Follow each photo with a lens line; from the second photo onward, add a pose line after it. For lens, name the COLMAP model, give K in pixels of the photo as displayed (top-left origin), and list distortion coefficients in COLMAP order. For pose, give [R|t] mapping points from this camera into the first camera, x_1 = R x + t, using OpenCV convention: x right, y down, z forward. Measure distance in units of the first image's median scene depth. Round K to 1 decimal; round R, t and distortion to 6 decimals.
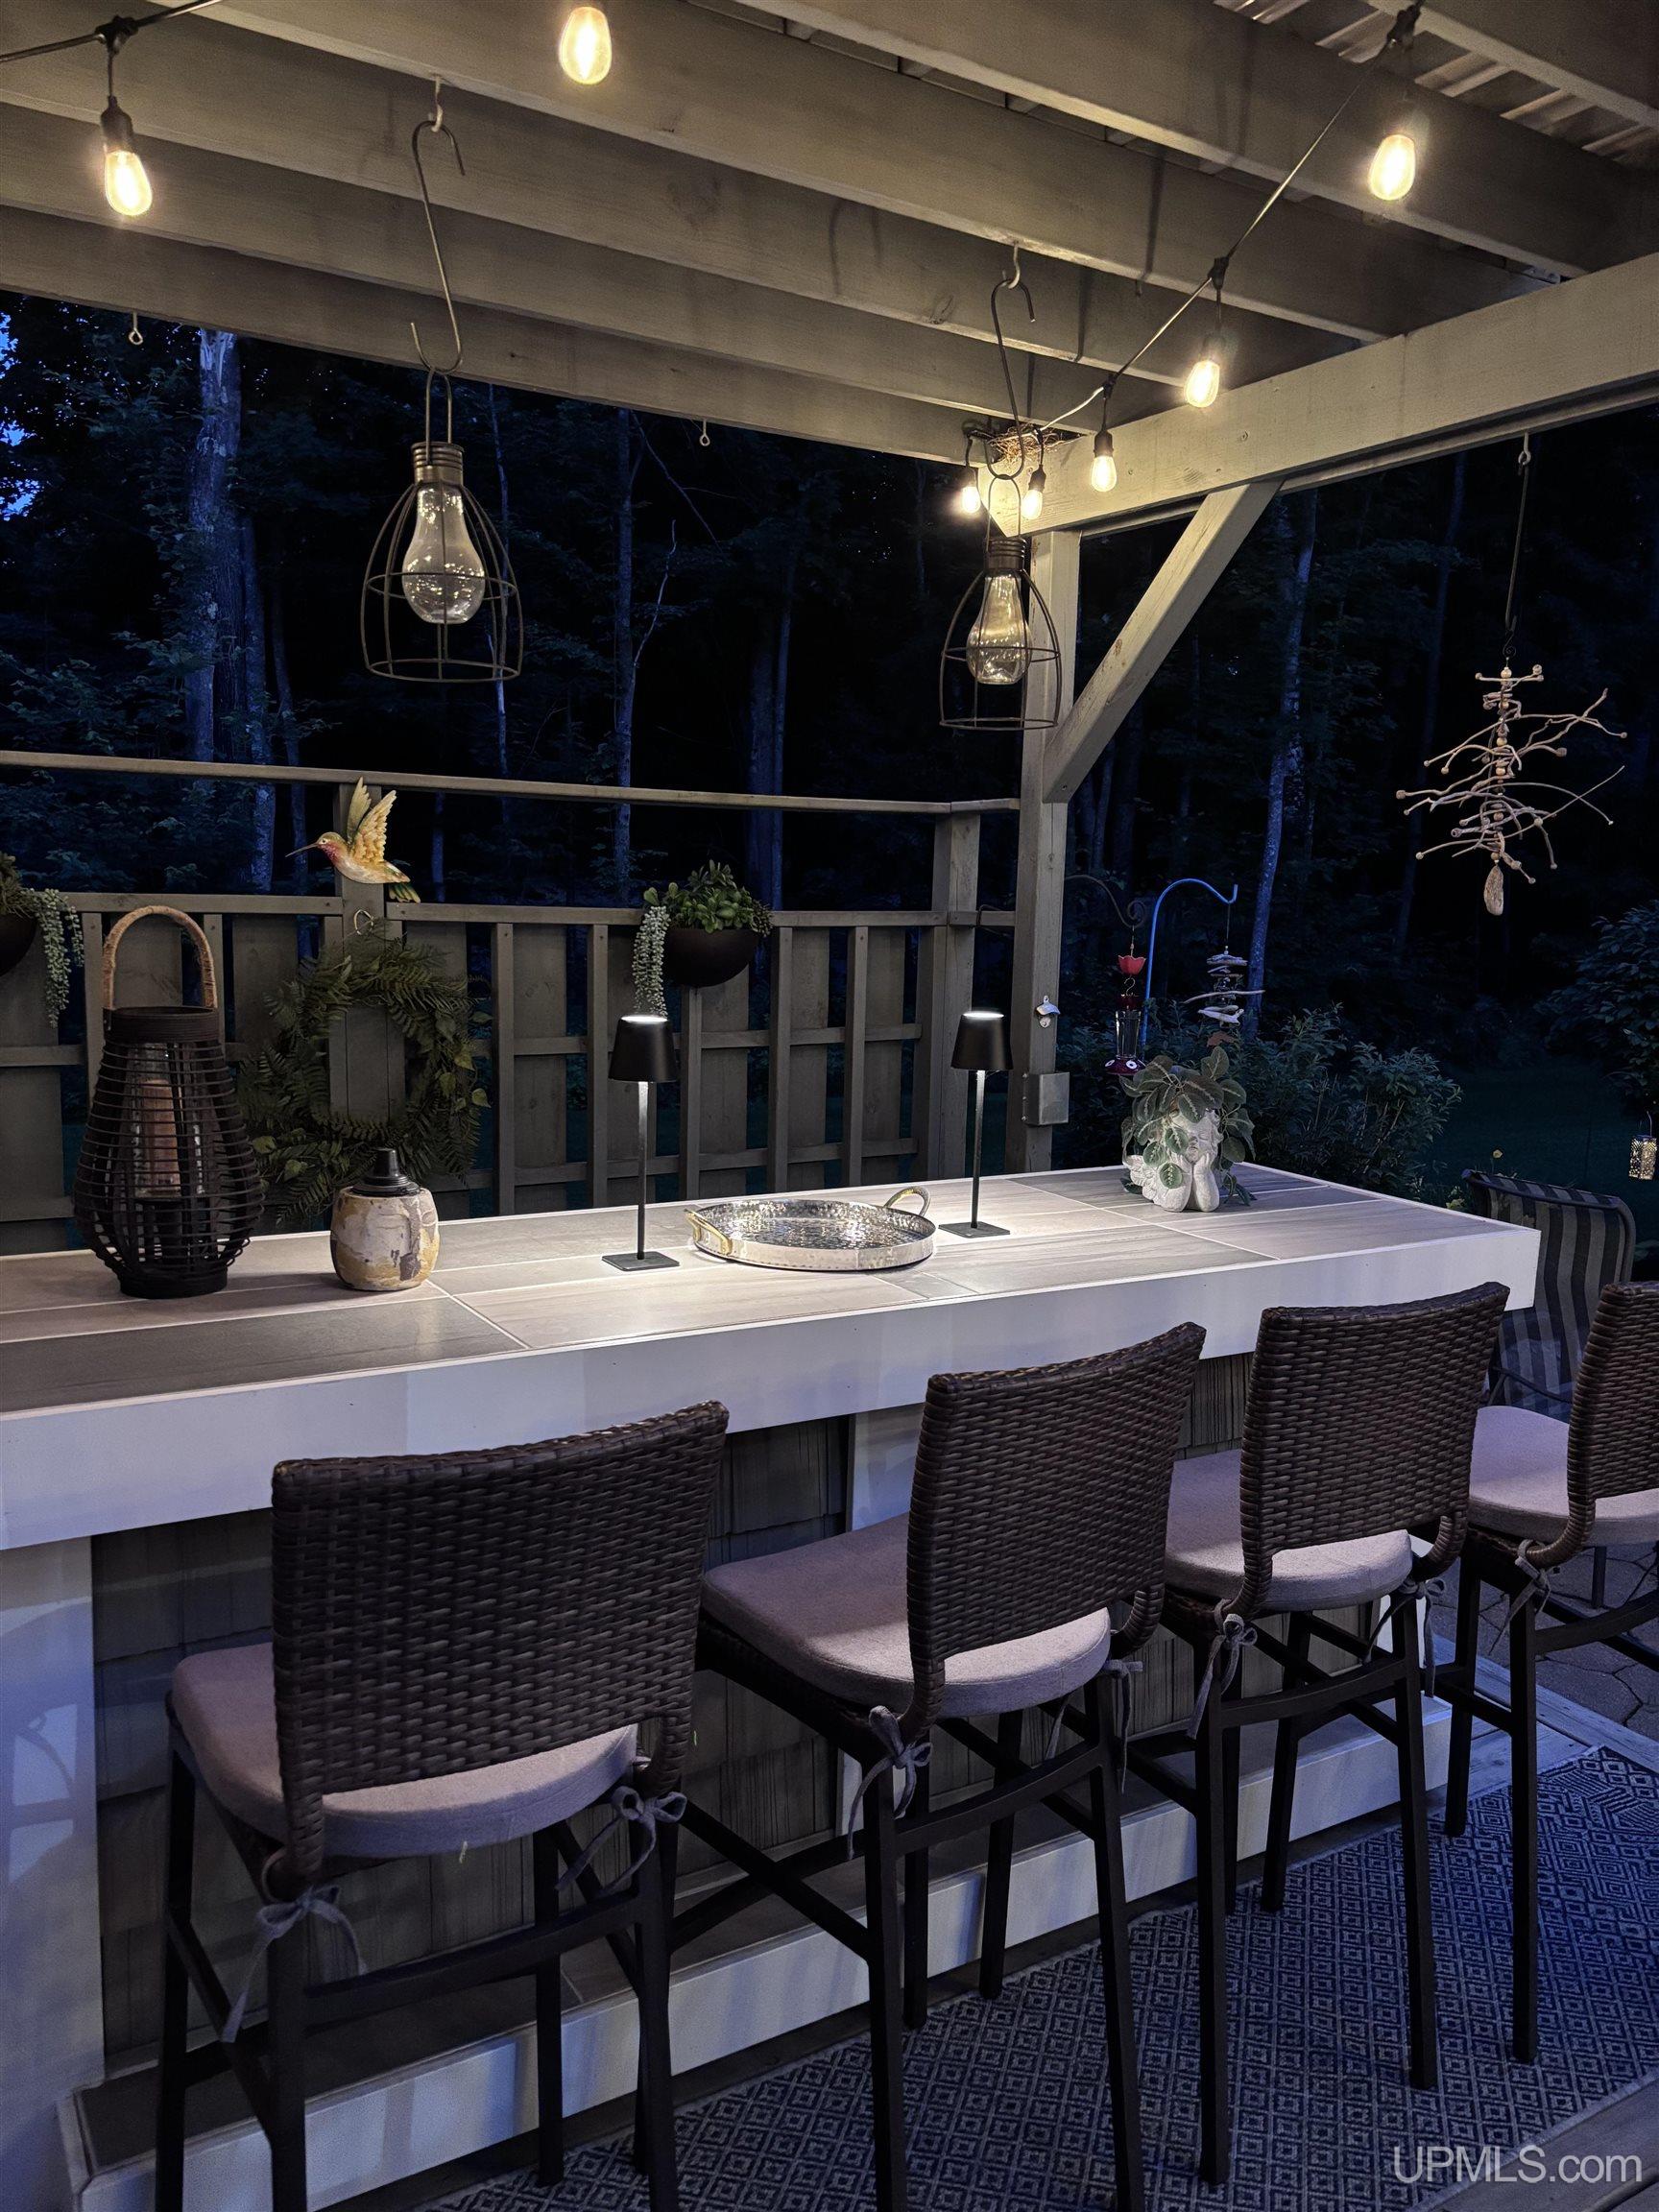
lens RADIAL K [[1699.6, 0, 829.5], [0, 1699.6, 1106.0], [0, 0, 1]] dist [0.088923, -0.093220]
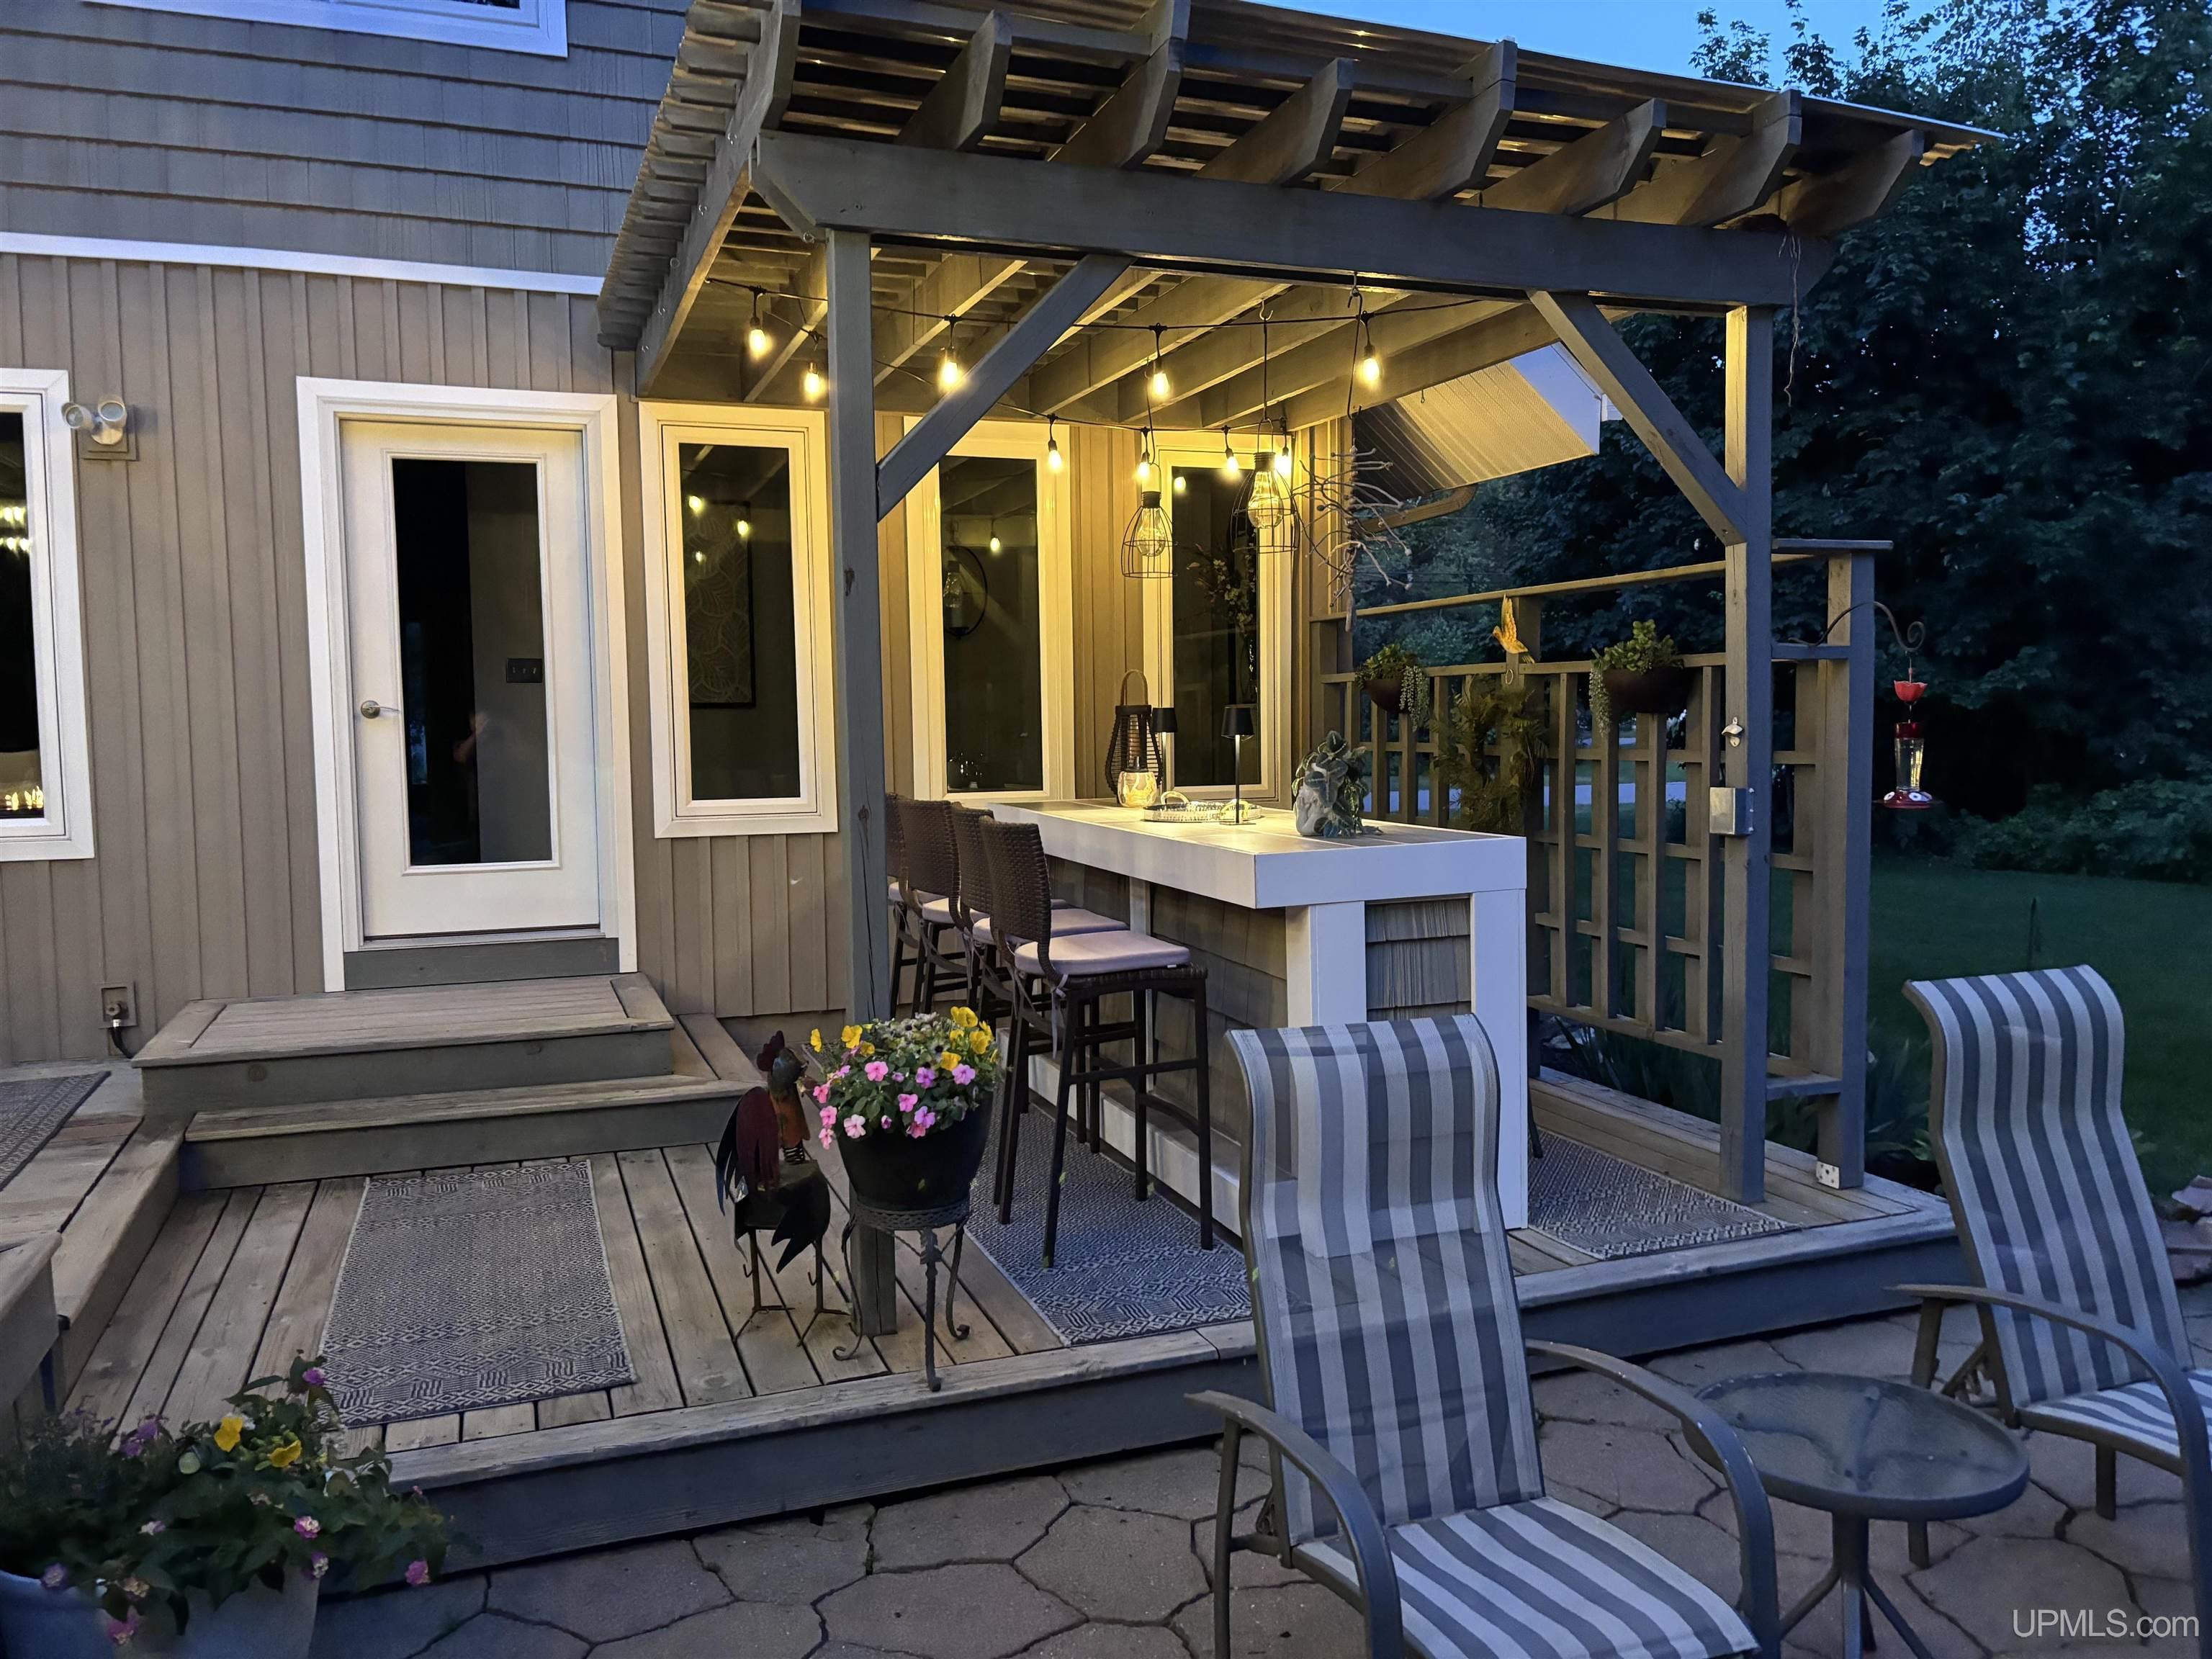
lens RADIAL K [[1699.6, 0, 1093.4], [0, 1699.6, 834.3], [0, 0, 1]] dist [0.088923, -0.093220]
pose [[-0.205055, 0.044949, -0.977718, 1.508047], [-0.120662, 0.990164, 0.070827, -0.021420], [0.971284, 0.132497, -0.197614, 0.957038]]
